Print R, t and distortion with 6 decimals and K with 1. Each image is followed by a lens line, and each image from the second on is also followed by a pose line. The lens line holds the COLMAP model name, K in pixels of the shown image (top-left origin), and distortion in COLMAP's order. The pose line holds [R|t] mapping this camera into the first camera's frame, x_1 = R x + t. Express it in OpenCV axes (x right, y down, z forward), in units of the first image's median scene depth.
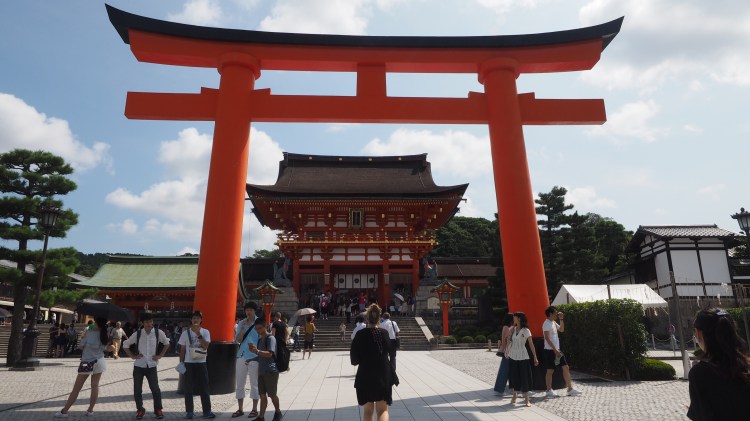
lens RADIAL K [[534.5, 0, 375.7], [0, 534.5, 211.1], [0, 0, 1]] dist [-0.009546, 0.003943]
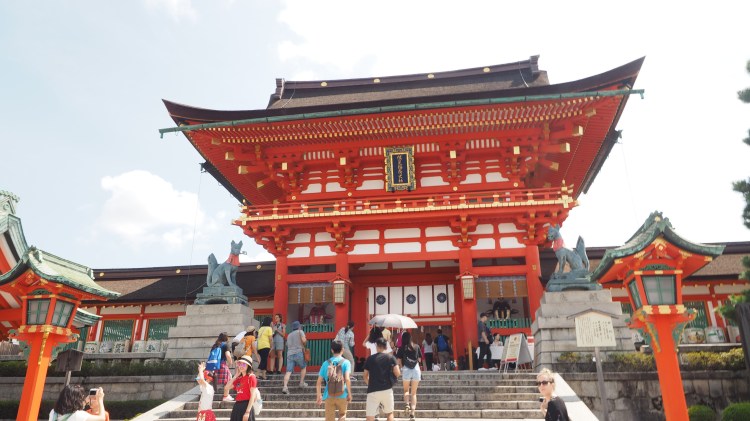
lens RADIAL K [[534.5, 0, 373.9], [0, 534.5, 210.2], [0, 0, 1]] dist [-0.009546, 0.003943]
pose [[0.977714, -0.063676, -0.200053, 0.036620], [0.042746, 0.993312, -0.107255, 0.104456], [0.205545, 0.096314, 0.973897, 0.523187]]
